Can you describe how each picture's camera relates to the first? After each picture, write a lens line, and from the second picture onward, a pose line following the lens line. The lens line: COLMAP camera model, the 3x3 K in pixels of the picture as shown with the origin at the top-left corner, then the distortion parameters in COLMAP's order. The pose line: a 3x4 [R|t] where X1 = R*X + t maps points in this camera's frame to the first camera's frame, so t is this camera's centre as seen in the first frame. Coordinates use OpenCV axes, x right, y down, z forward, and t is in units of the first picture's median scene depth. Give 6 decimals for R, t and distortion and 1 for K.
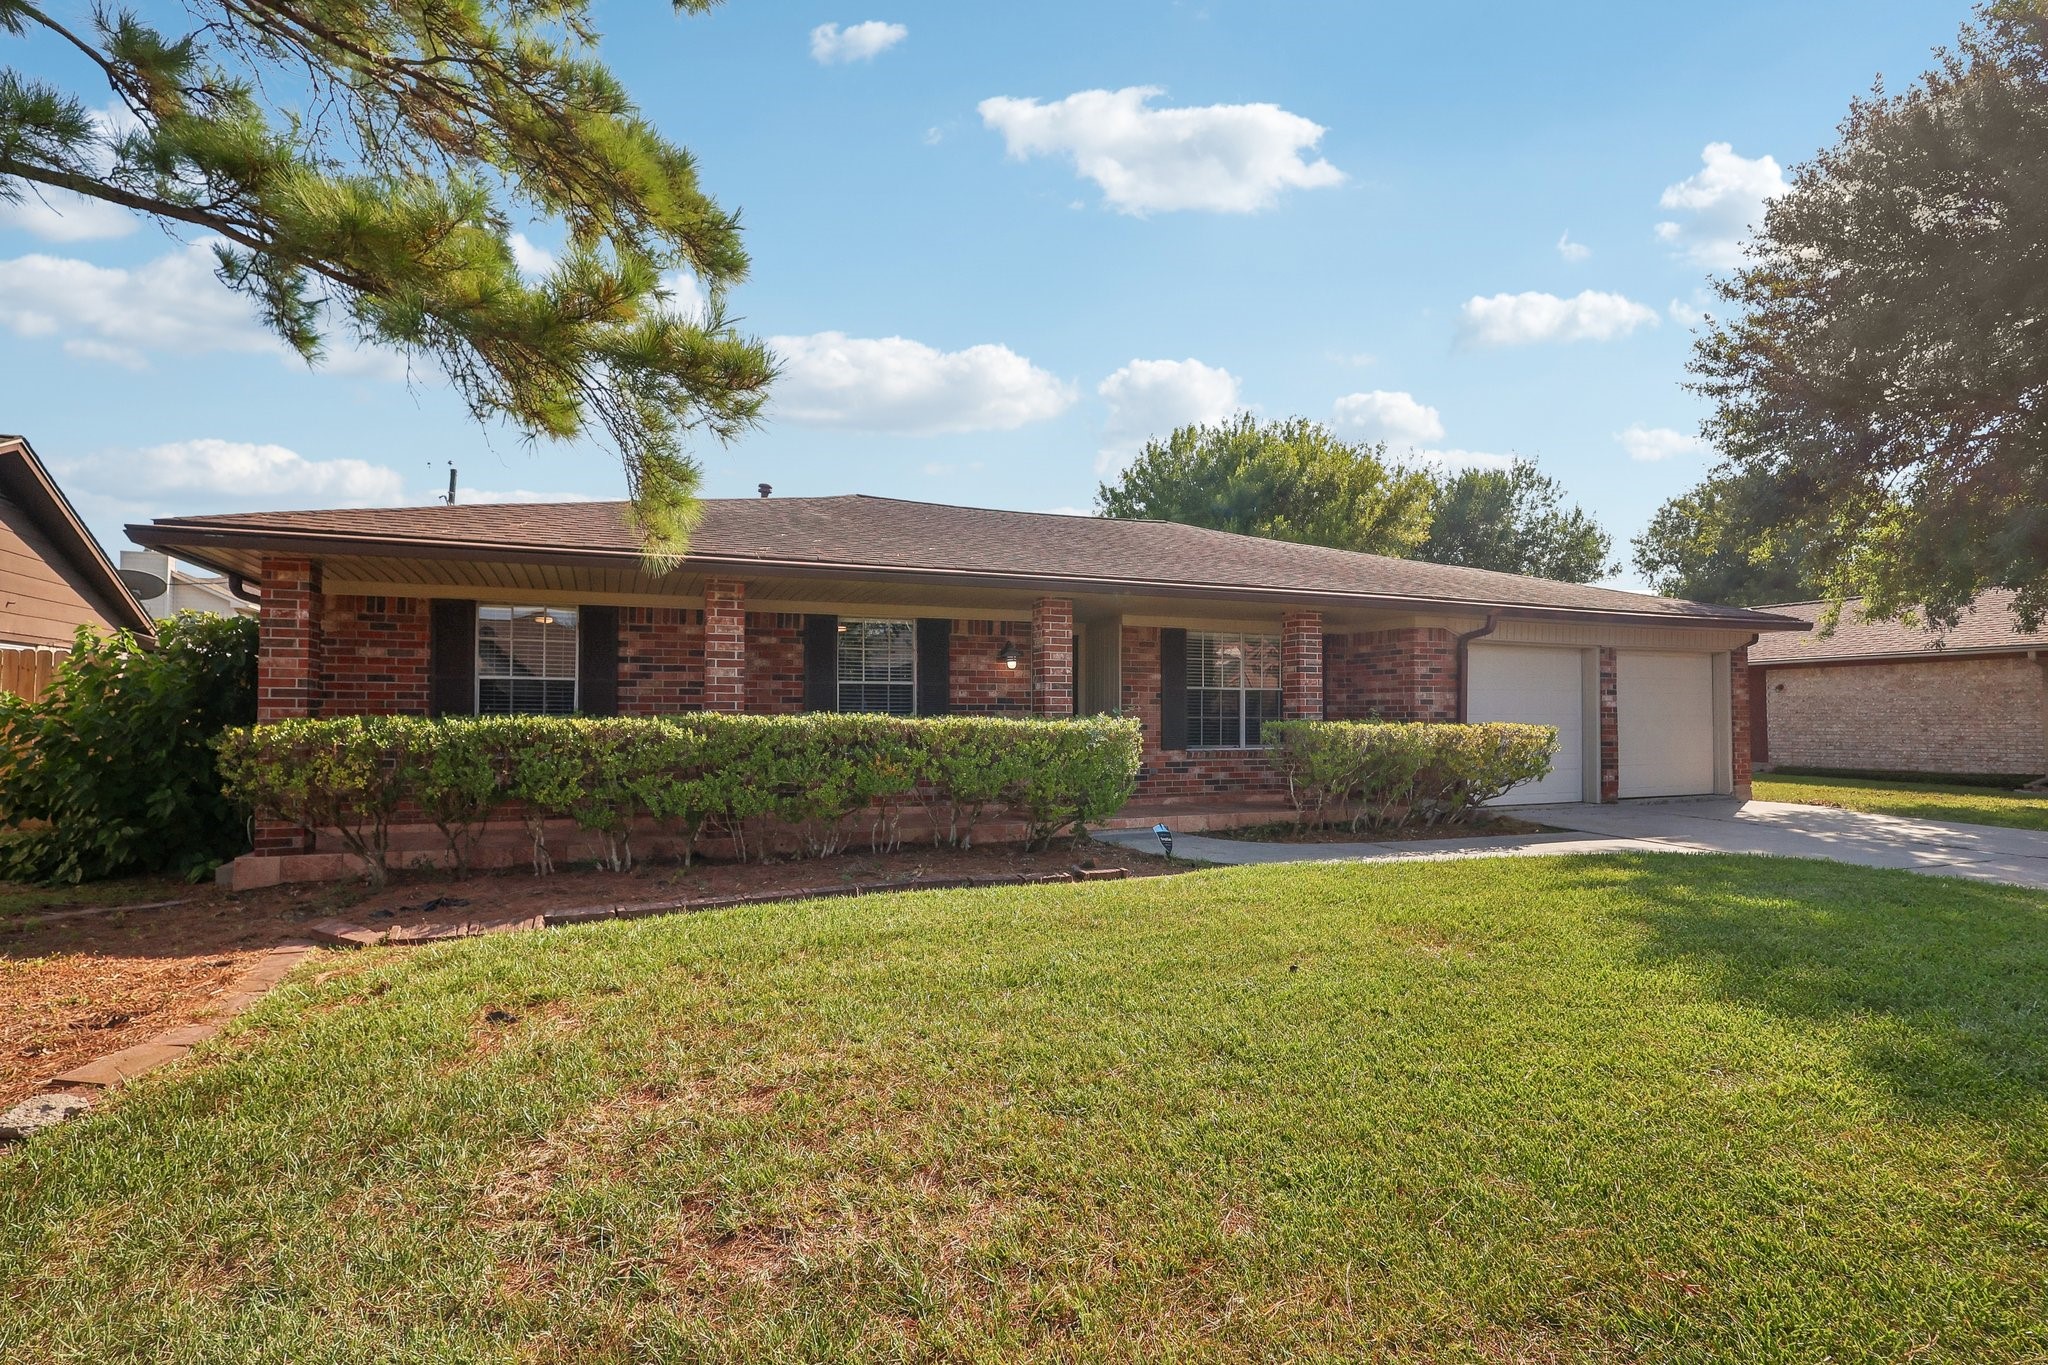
lens RADIAL K [[975.5, 0, 1016.2], [0, 975.5, 690.6], [0, 0, 1]] dist [-0.001161, 0.000667]
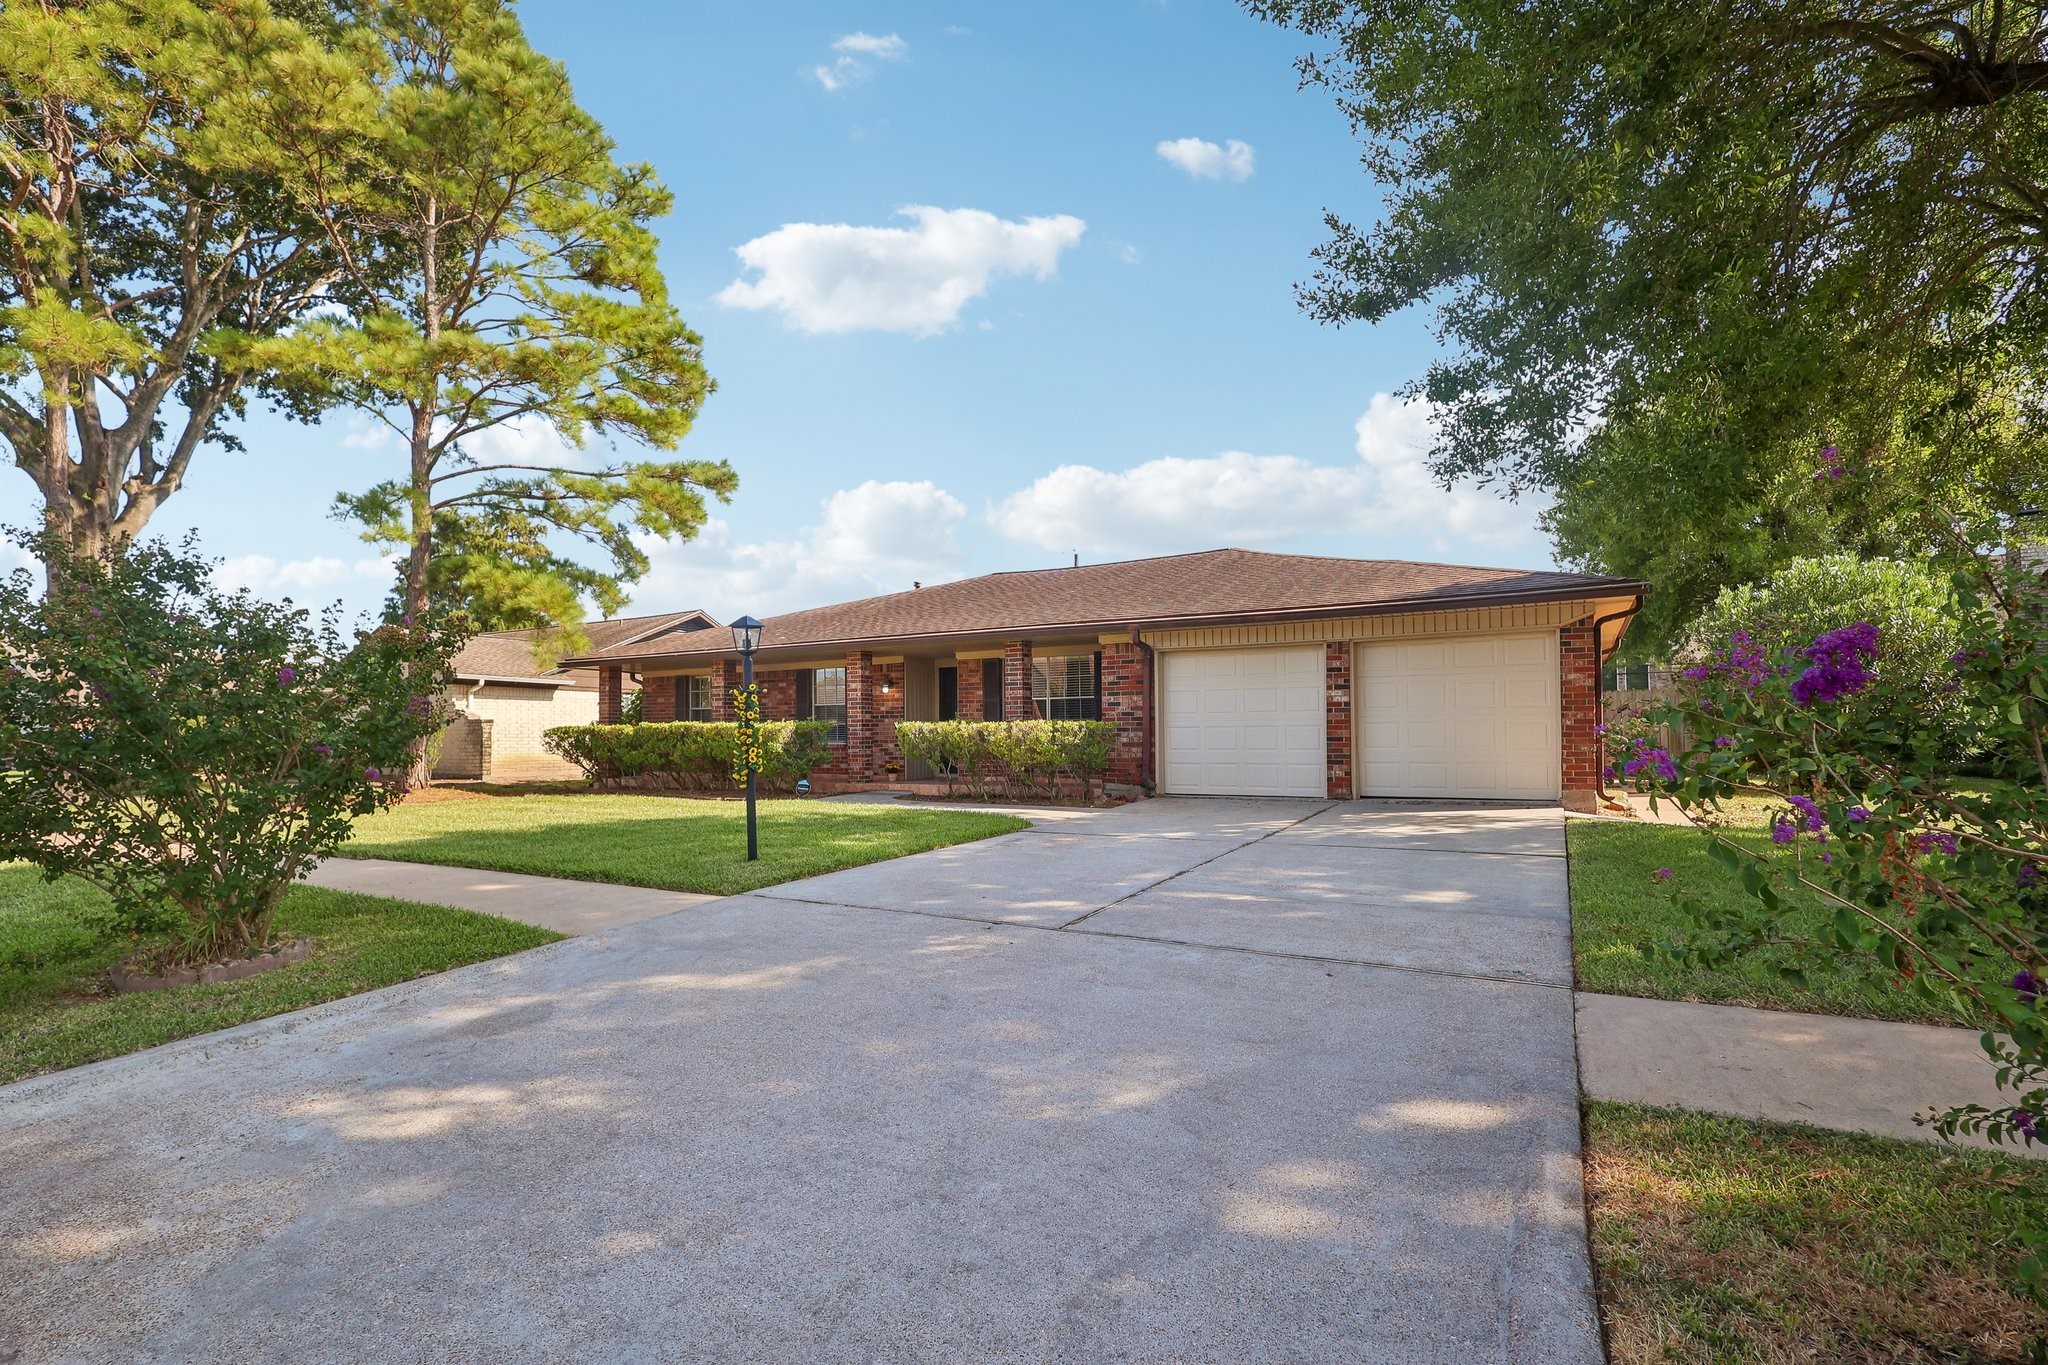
lens RADIAL K [[975.5, 0, 1022.6], [0, 975.5, 689.4], [0, 0, 1]] dist [-0.001161, 0.000667]
pose [[0.619199, -0.043072, -0.784052, 1.305701], [0.031453, 0.999054, -0.030043, 0.026144], [0.784604, -0.006058, 0.619968, 0.147311]]
